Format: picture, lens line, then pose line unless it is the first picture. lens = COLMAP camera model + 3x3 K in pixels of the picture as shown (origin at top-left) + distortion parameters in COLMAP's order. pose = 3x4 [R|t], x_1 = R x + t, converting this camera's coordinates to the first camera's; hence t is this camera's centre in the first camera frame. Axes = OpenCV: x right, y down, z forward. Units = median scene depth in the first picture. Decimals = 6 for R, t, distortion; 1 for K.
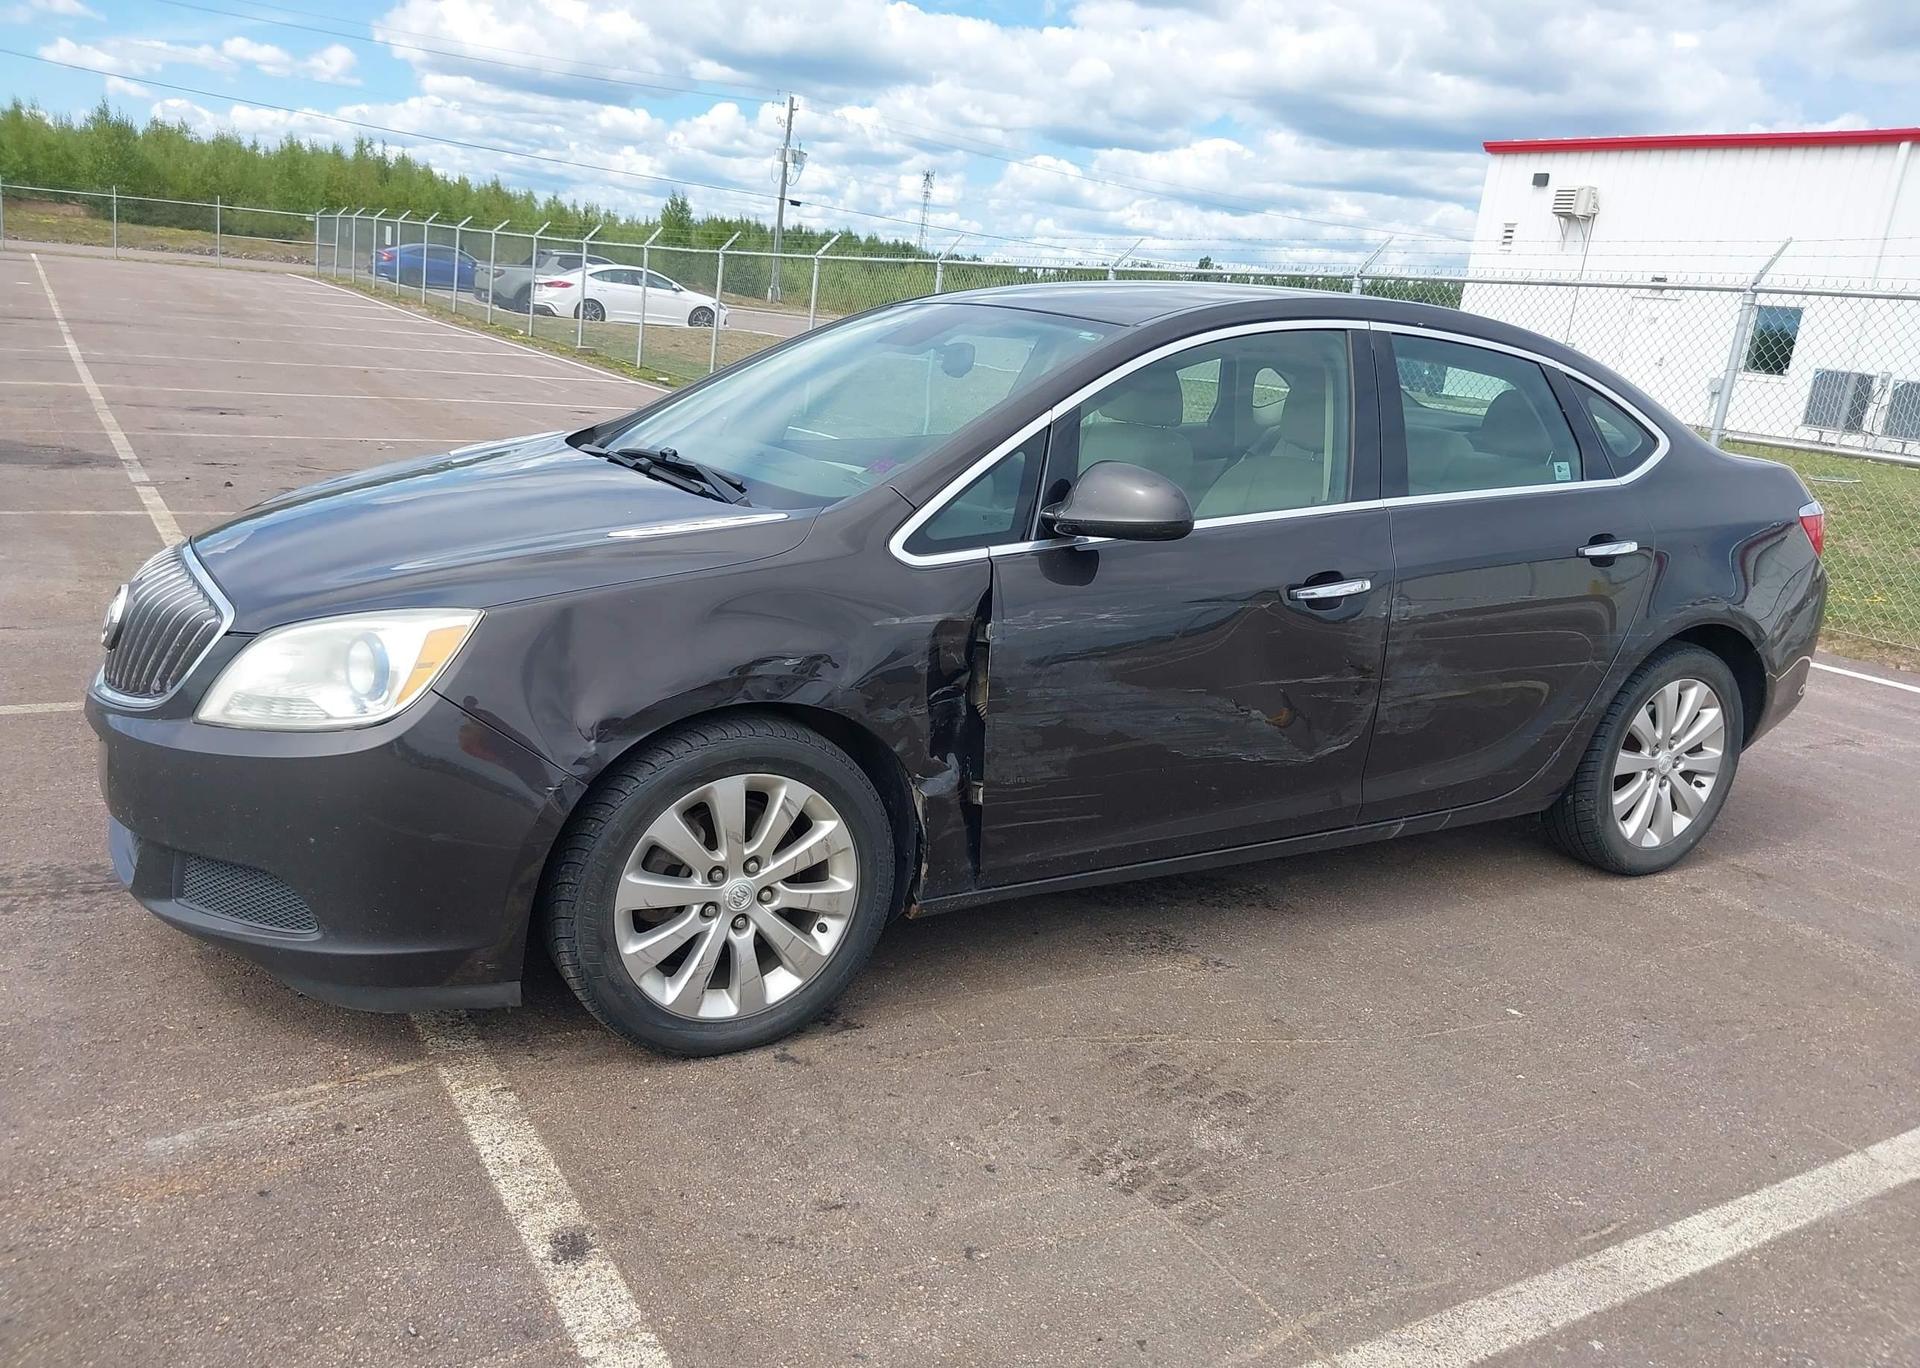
lens RADIAL K [[1533.2, 0, 960.0], [0, 1533.2, 684.0], [0, 0, 1]] dist [0.017095, -0.003597]
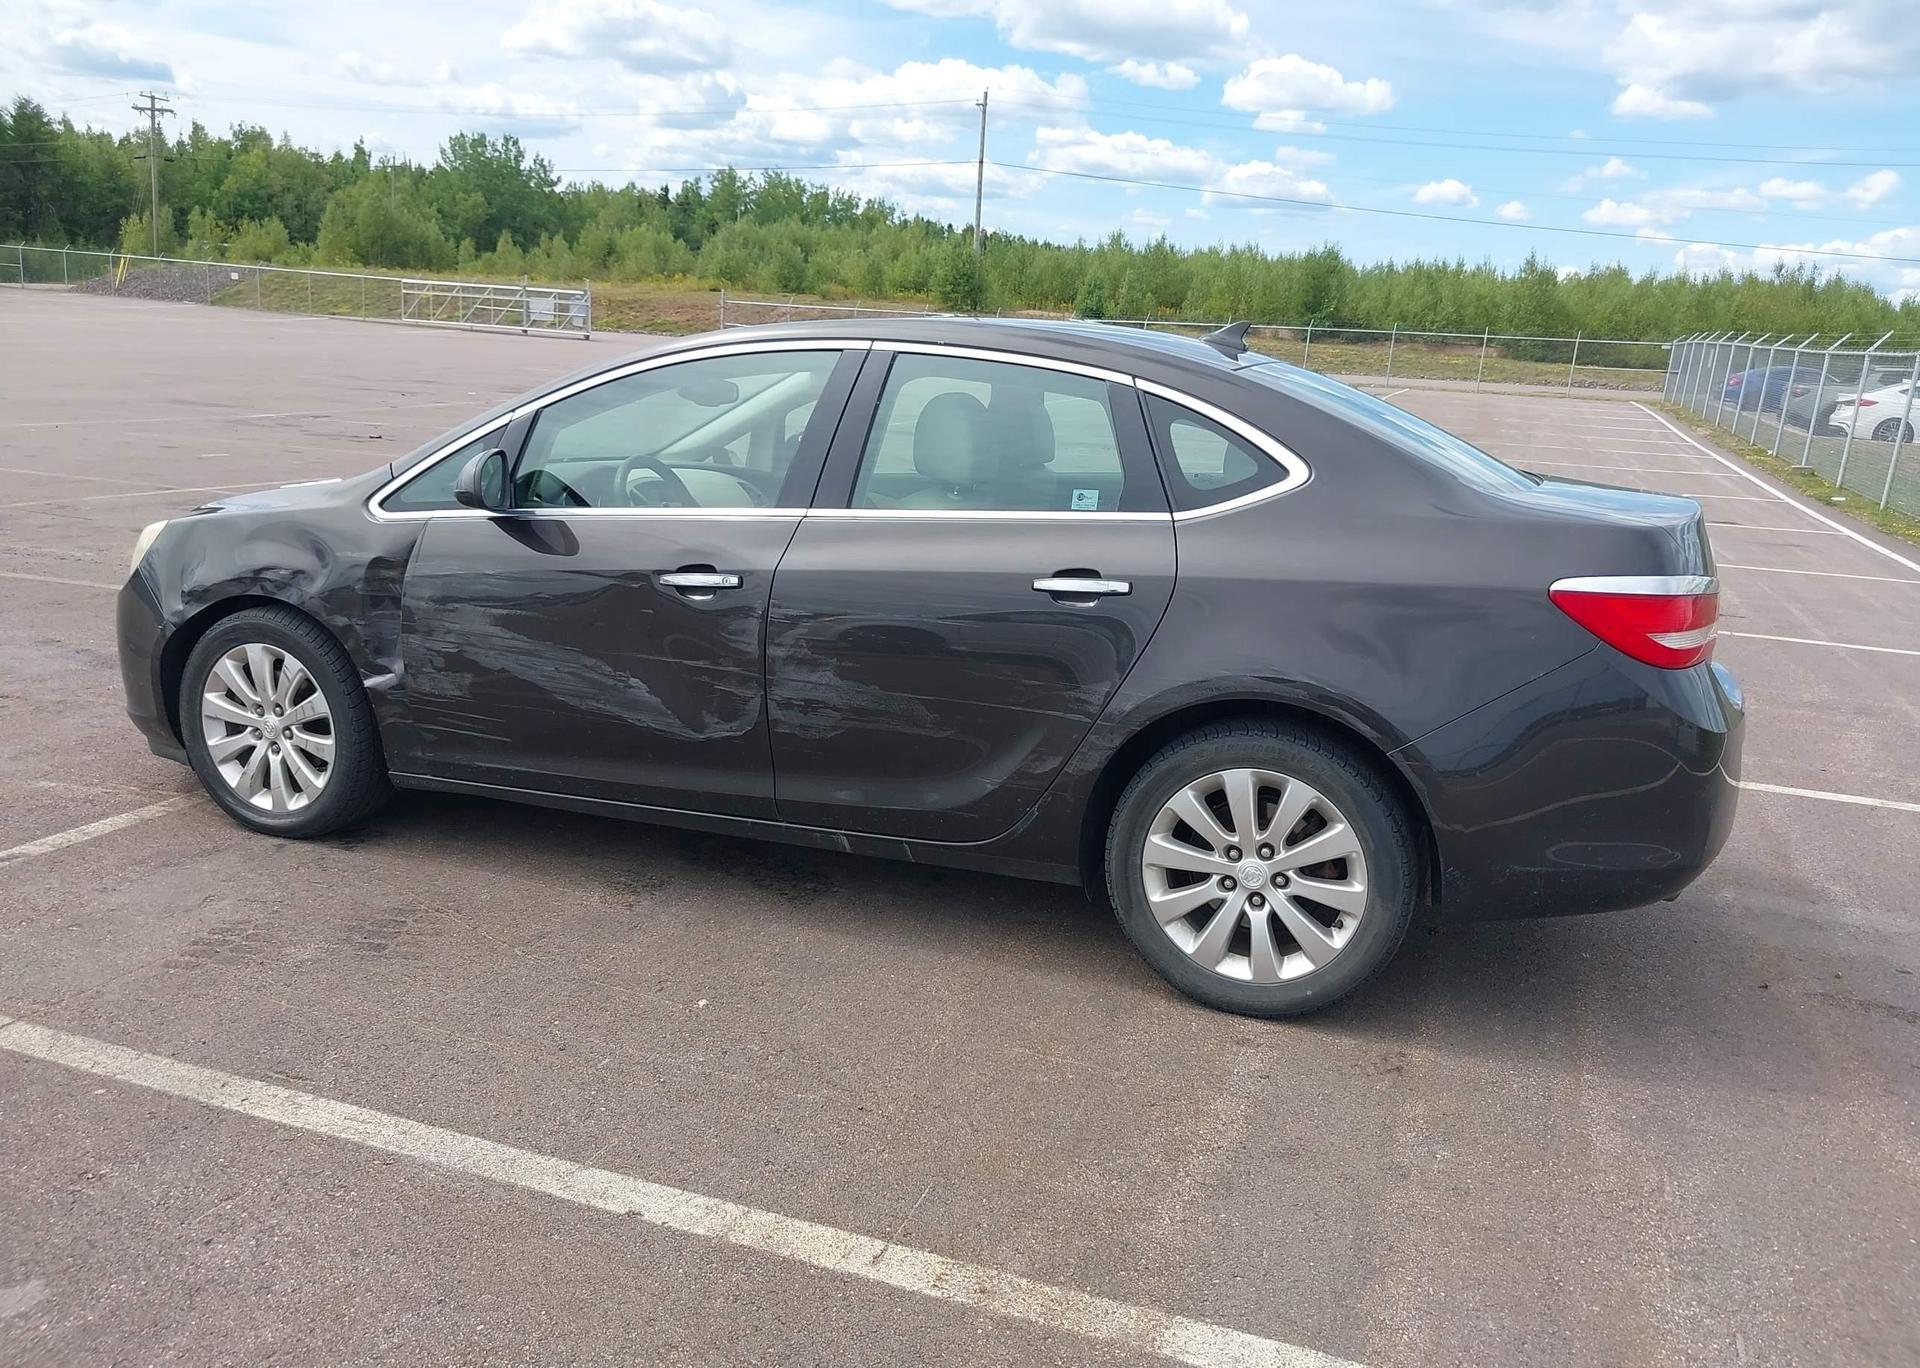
lens RADIAL K [[1545.3, 0, 935.2], [0, 1545.3, 678.9], [0, 0, 1]] dist [-0.001257, -0.003124]
pose [[0.620704, 0.113699, -0.775757, 1.283505], [-0.182003, 0.983297, -0.001508, -0.022918], [0.762628, 0.142126, 0.631029, 0.479163]]
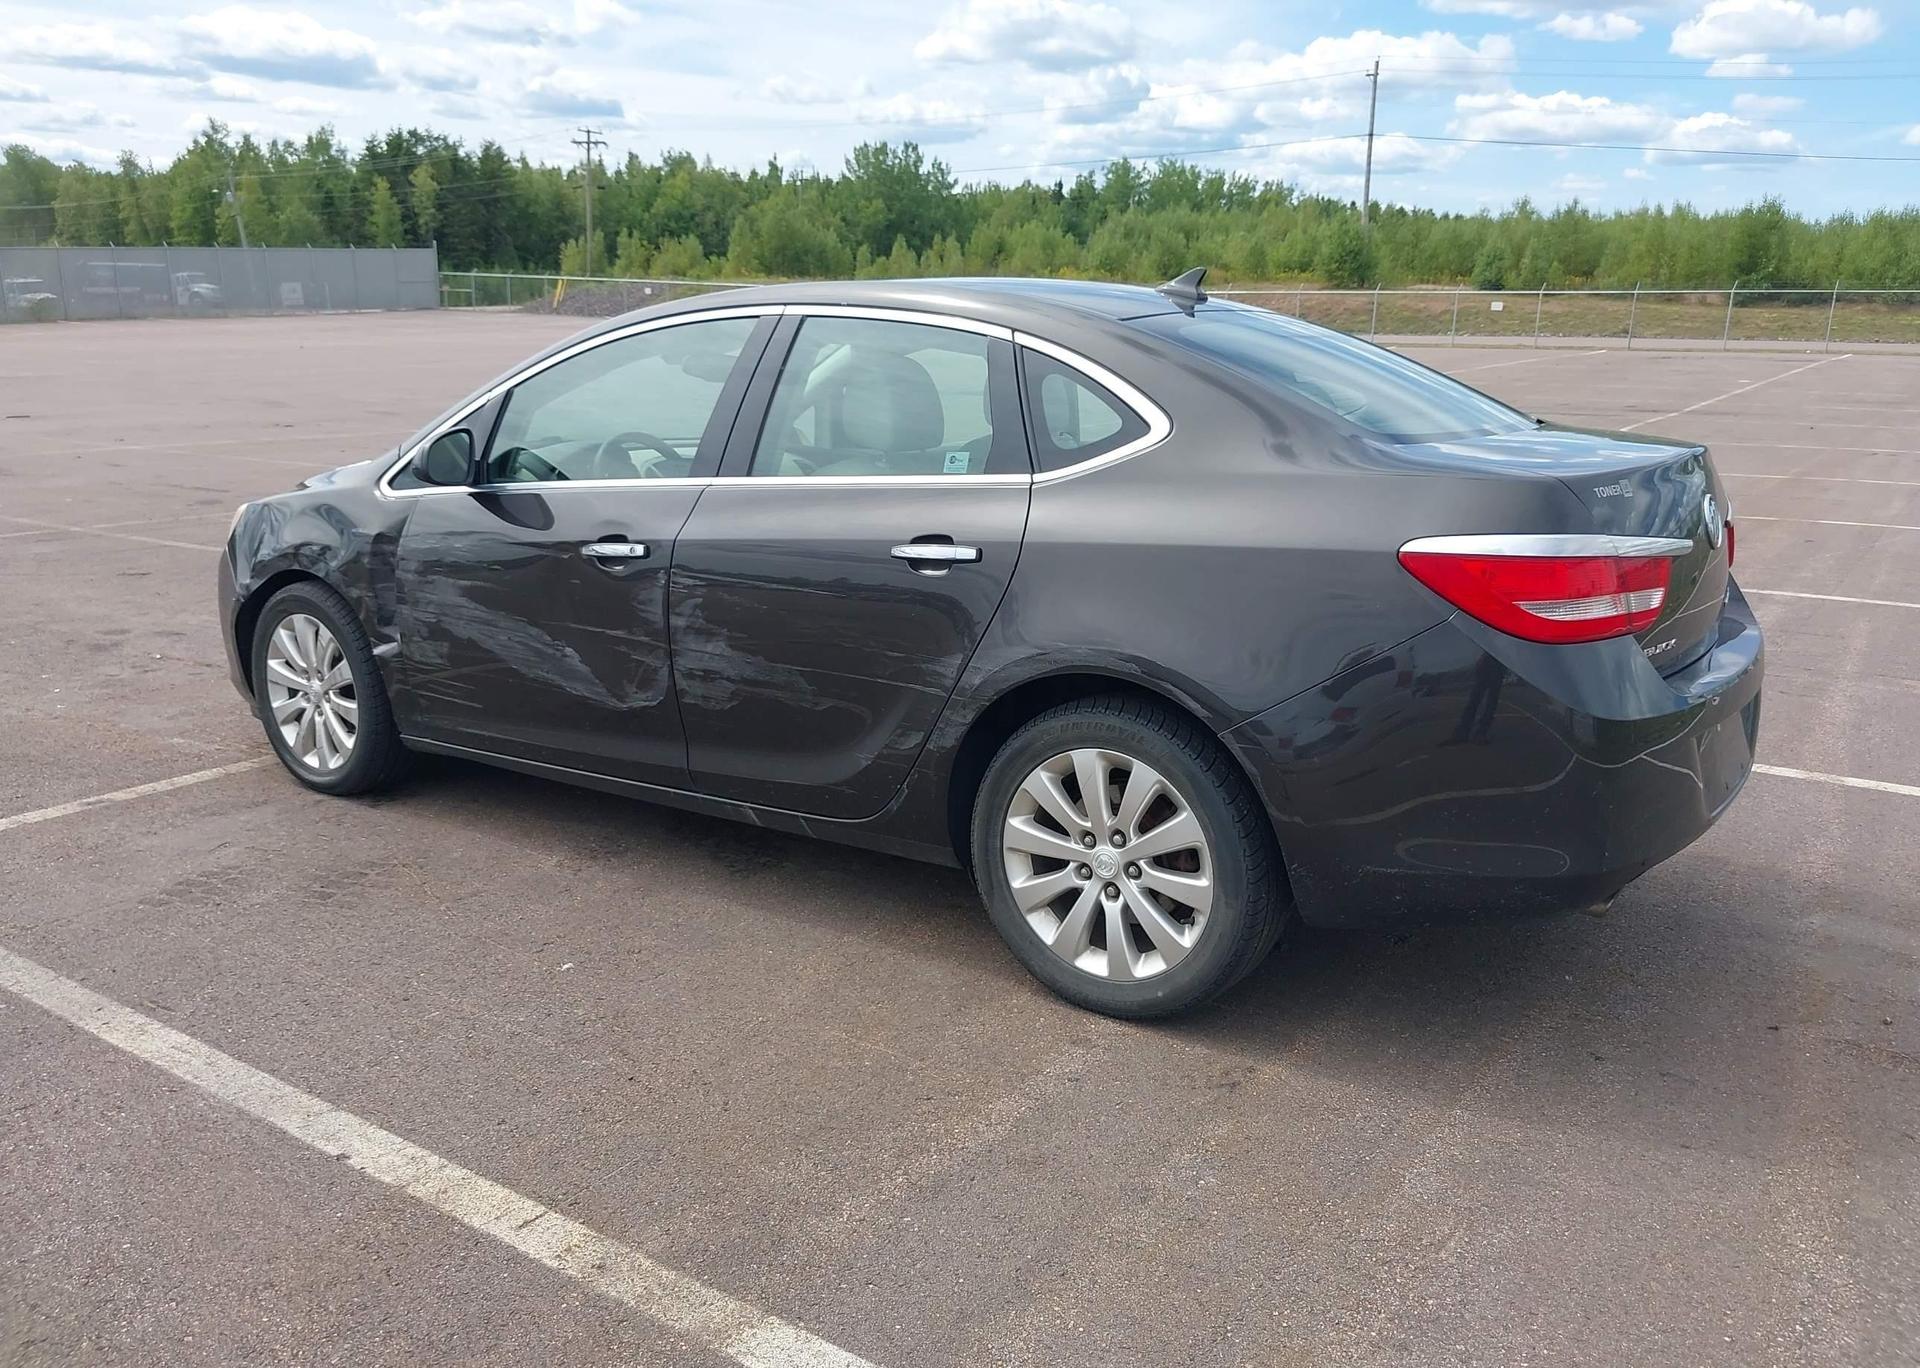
lens RADIAL K [[1545.3, 0, 935.2], [0, 1545.3, 678.9], [0, 0, 1]] dist [-0.001257, -0.003124]
pose [[0.402217, 0.125255, -0.906936, 1.442579], [-0.190007, 0.980450, 0.051141, -0.076388], [0.895611, 0.151754, 0.418153, 0.808666]]
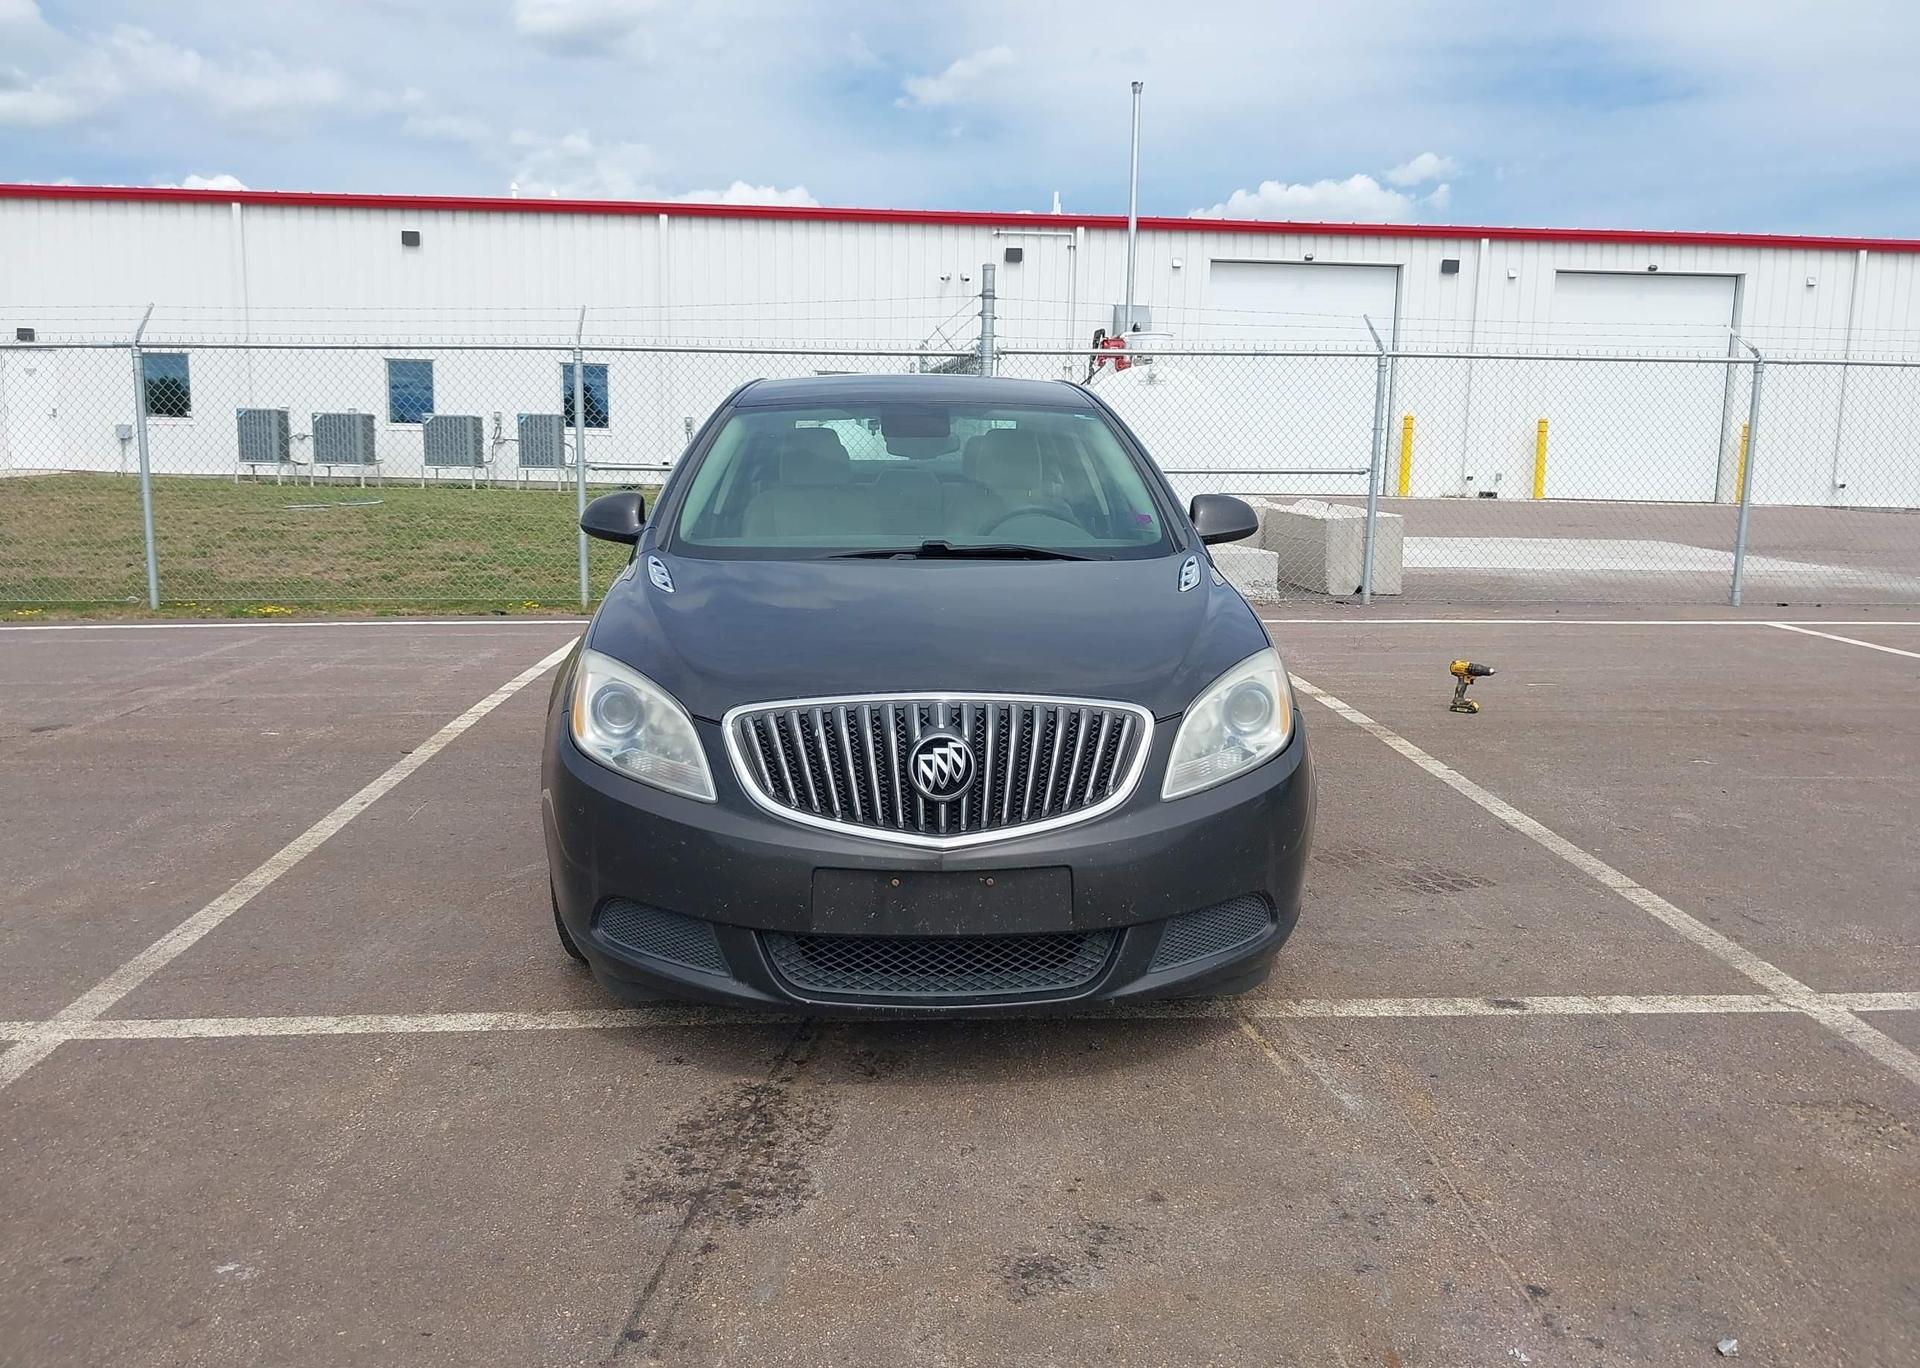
lens RADIAL K [[1471.0, 0, 960.0], [0, 1471.0, 684.0], [0, 0, 1]] dist [0.039790, -0.068301]
pose [[0.469824, -0.229320, 0.852454, -1.281489], [0.241722, 0.962181, 0.125614, -0.207867], [-0.849021, 0.147040, 0.507487, 0.479366]]
